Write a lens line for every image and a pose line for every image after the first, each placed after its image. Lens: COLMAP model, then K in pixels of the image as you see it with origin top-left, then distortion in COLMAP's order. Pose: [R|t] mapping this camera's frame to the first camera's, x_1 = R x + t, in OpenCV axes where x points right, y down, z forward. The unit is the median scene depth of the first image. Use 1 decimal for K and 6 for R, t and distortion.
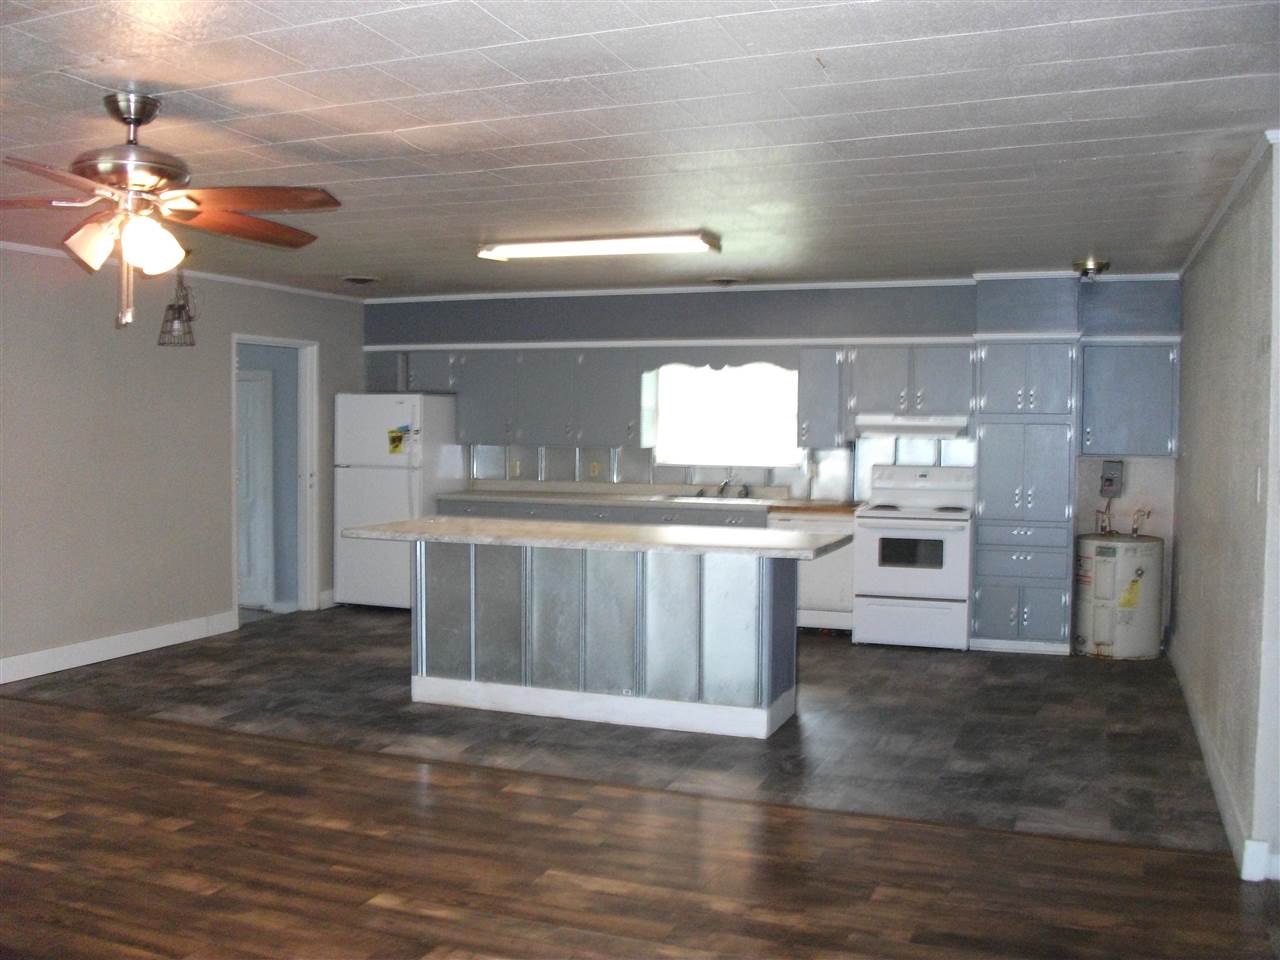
lens RADIAL K [[1211.5, 0, 603.4], [0, 1211.5, 478.7], [0, 0, 1]] dist [-0.156613, 0.093434]
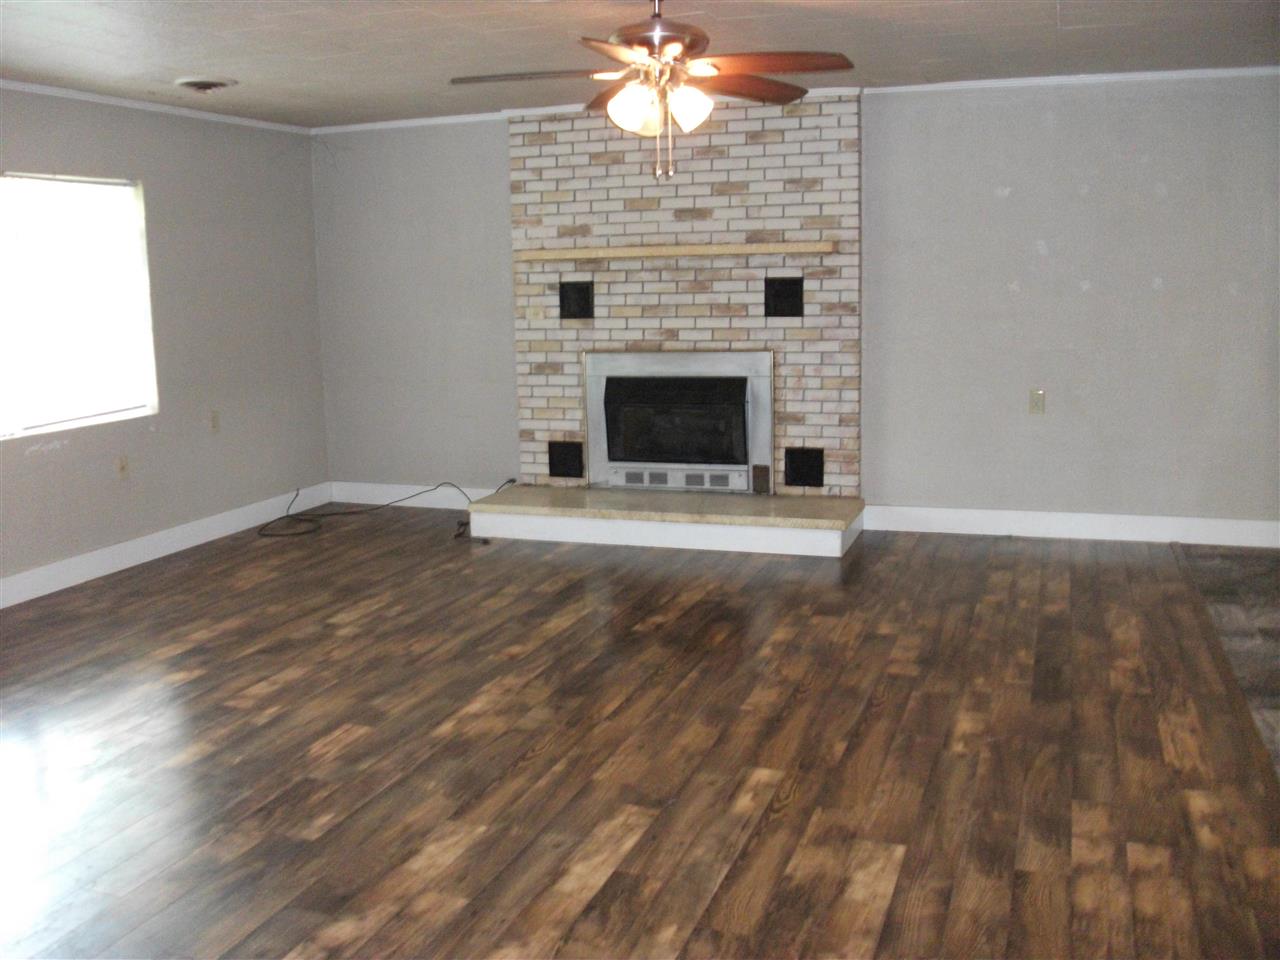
lens RADIAL K [[1211.5, 0, 603.4], [0, 1211.5, 478.7], [0, 0, 1]] dist [-0.156613, 0.093434]
pose [[0.027454, 0.152139, -0.987978, 0.409812], [-0.025666, 0.988132, 0.151449, -0.008884], [0.999294, 0.021199, 0.031033, 0.482087]]
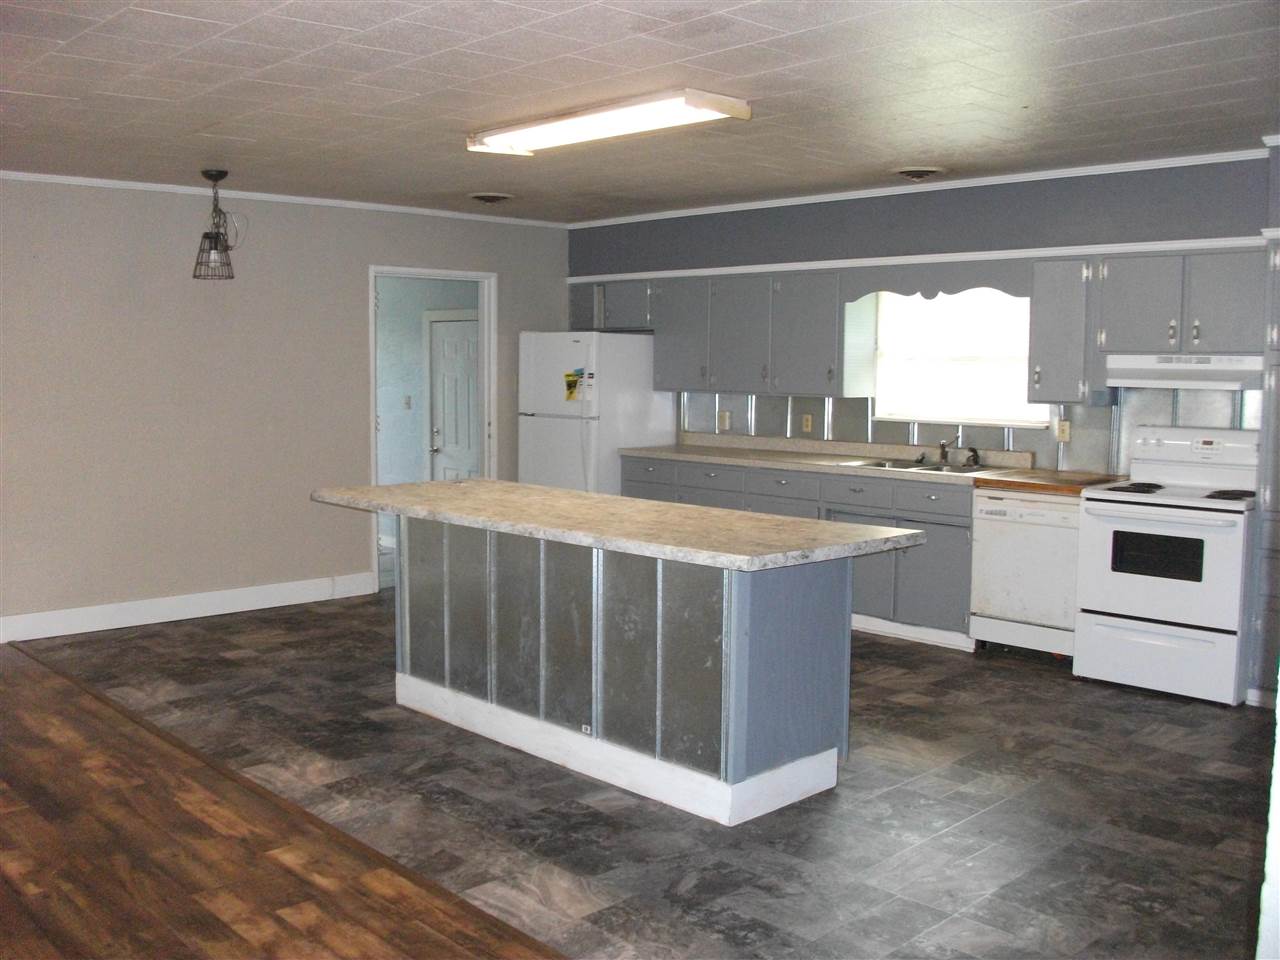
lens RADIAL K [[1211.5, 0, 603.4], [0, 1211.5, 478.7], [0, 0, 1]] dist [-0.156613, 0.093434]
pose [[0.908135, 0.037300, -0.417012, 0.306303], [-0.019351, 0.998698, 0.047190, -0.009540], [0.418229, -0.034785, 0.907675, 0.321298]]
